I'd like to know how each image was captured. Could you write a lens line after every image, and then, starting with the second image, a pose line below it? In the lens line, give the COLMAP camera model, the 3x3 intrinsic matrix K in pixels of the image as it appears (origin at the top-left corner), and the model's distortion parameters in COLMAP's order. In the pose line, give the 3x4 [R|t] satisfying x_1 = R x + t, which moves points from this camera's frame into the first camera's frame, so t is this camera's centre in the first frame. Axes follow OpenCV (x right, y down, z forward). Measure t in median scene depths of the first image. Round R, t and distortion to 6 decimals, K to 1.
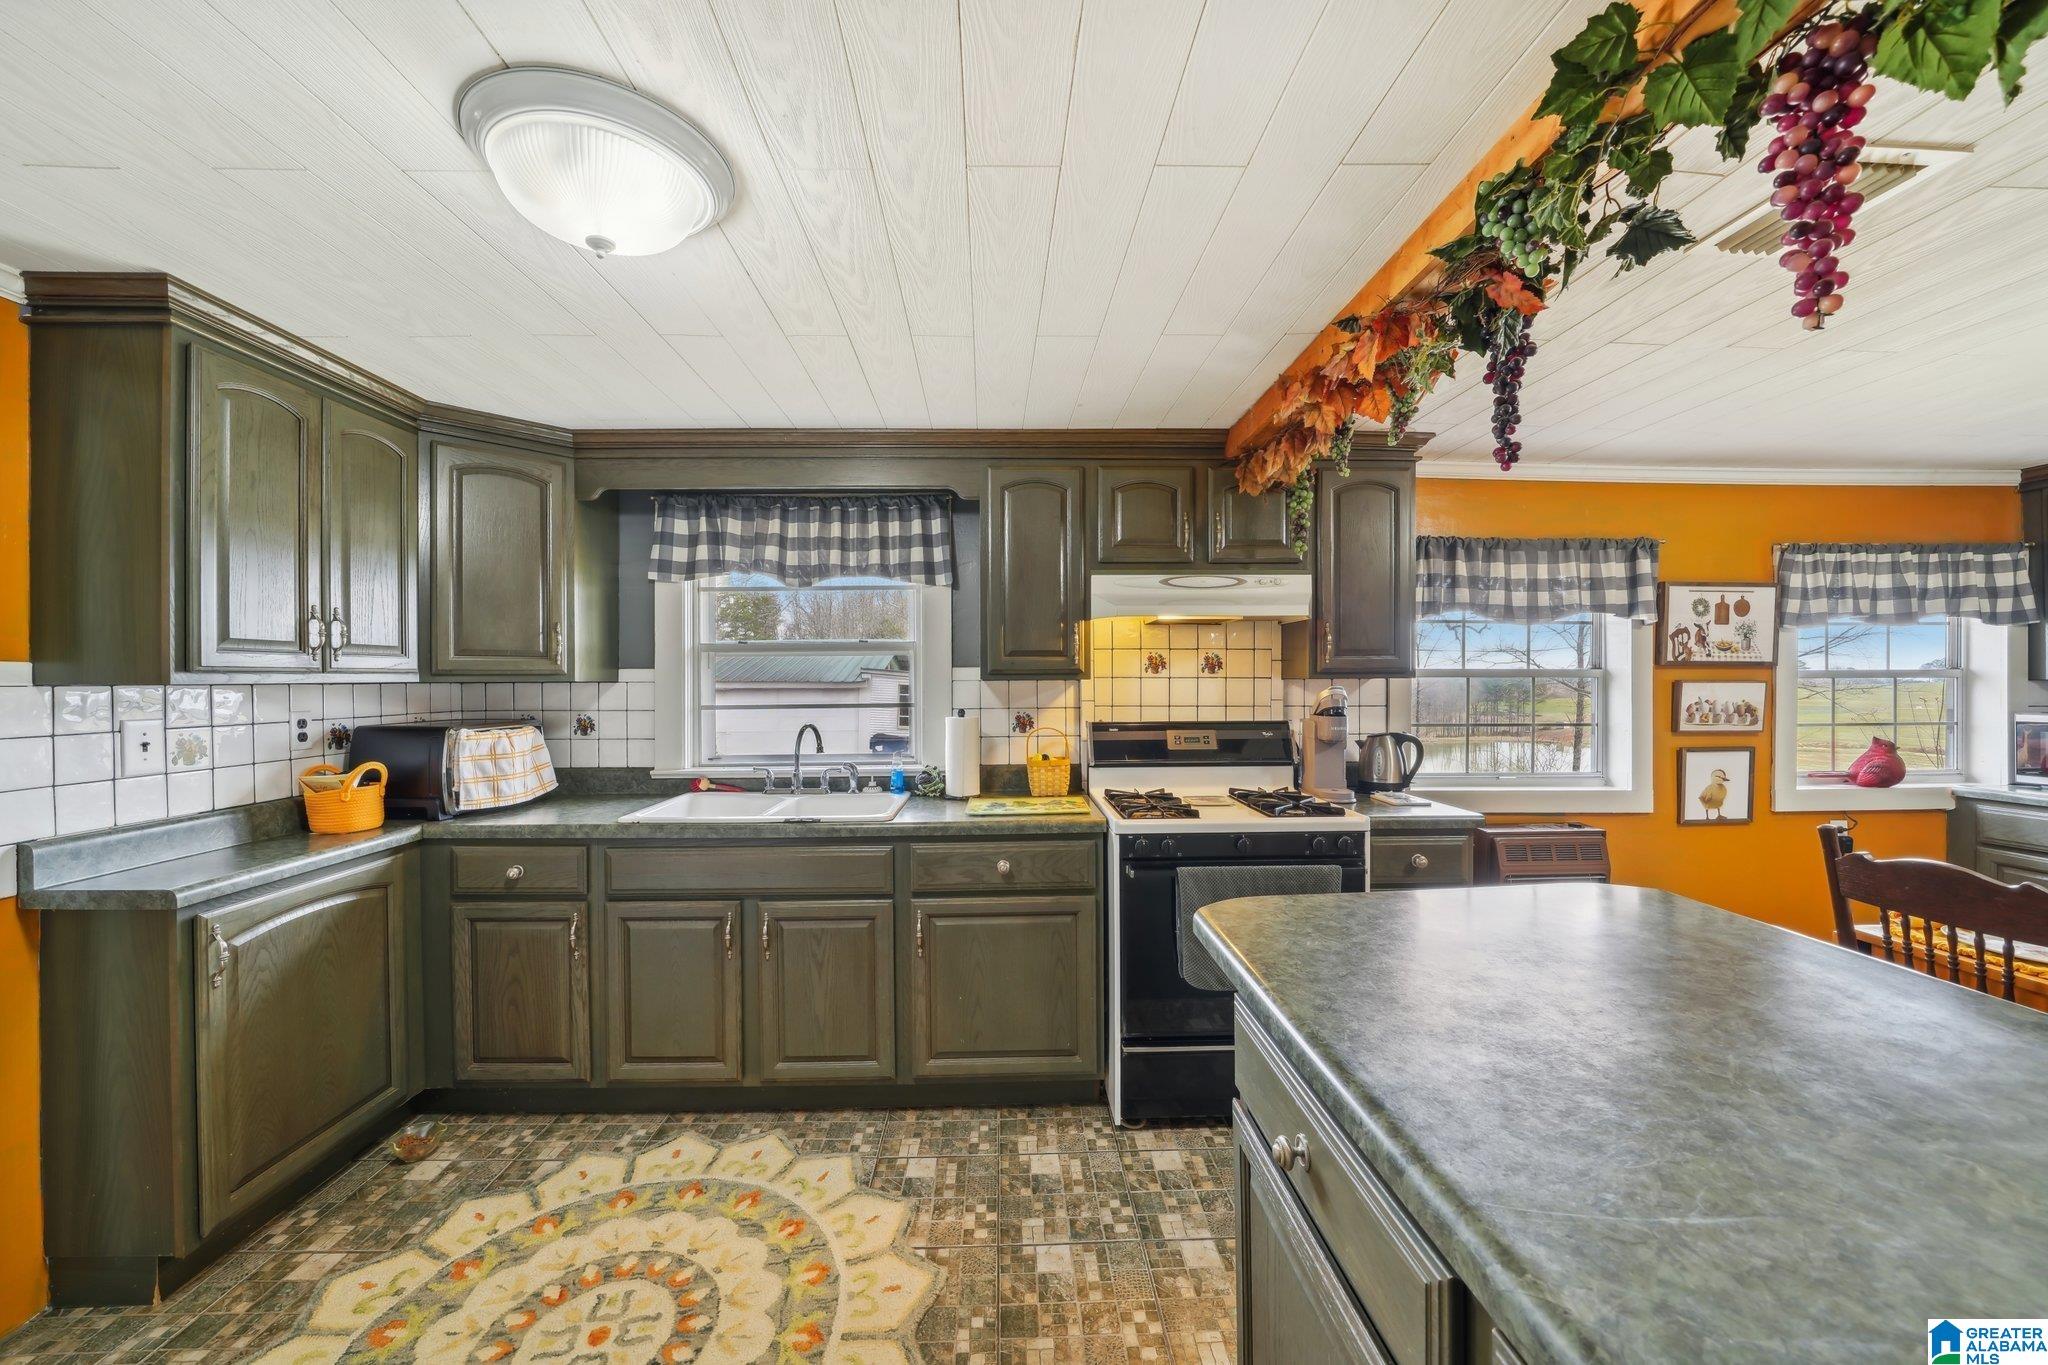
lens RADIAL K [[760.9, 0, 1021.8], [0, 760.9, 682.5], [0, 0, 1]] dist [0.002395, 0.000428]
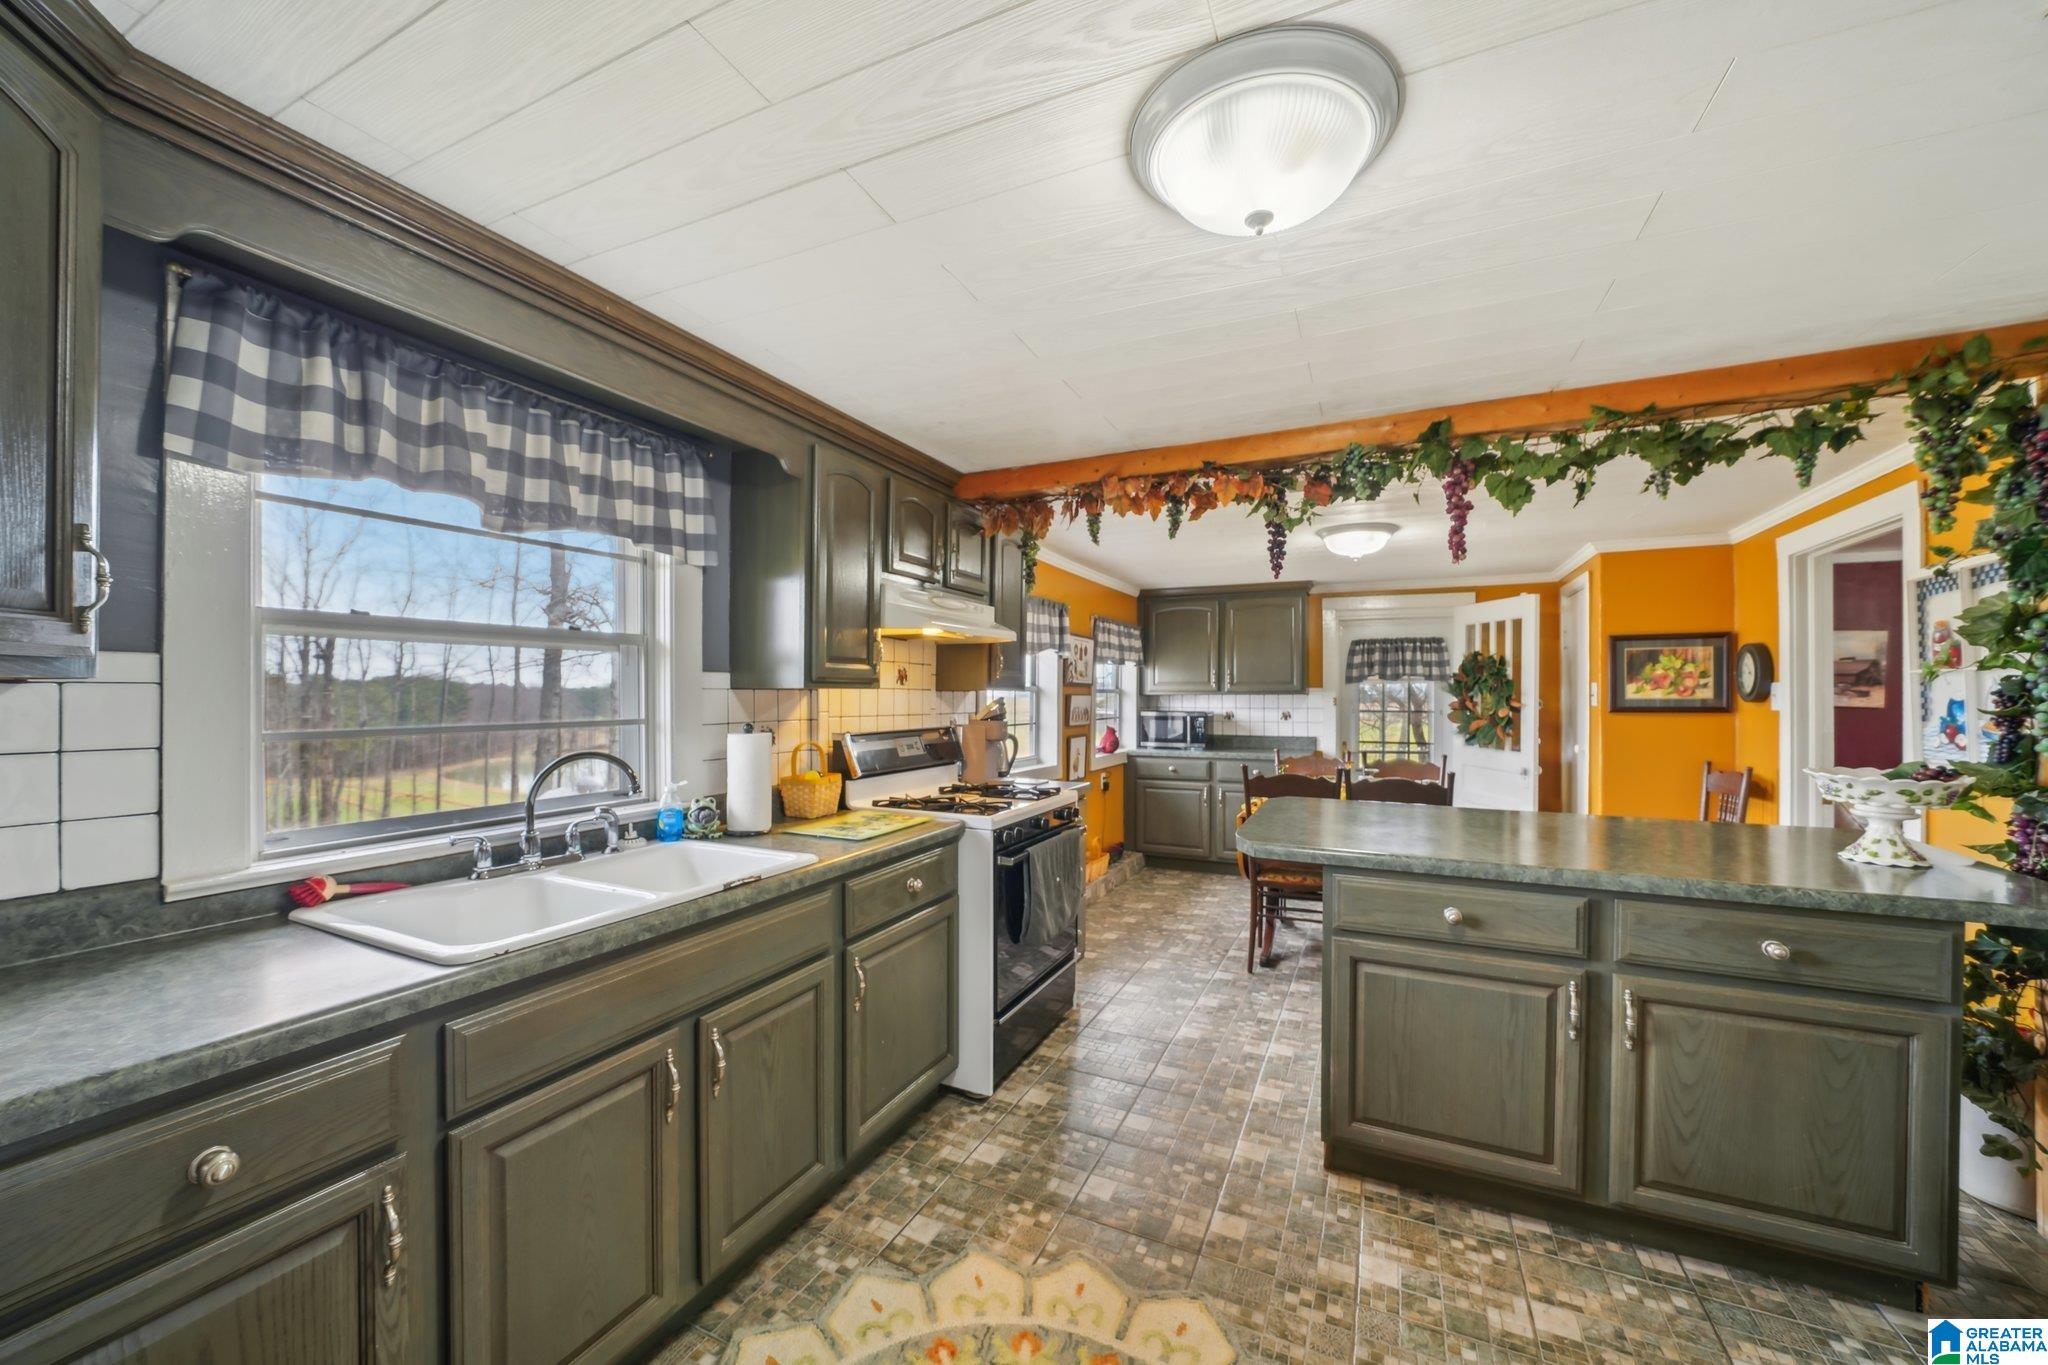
lens RADIAL K [[760.9, 0, 1028.4], [0, 760.9, 695.1], [0, 0, 1]] dist [0.002395, 0.000428]
pose [[0.457046, 0.005216, 0.889428, -0.797346], [-0.003099, 0.999986, -0.004271, 0.007605], [-0.889438, -0.000804, 0.457056, 0.432883]]
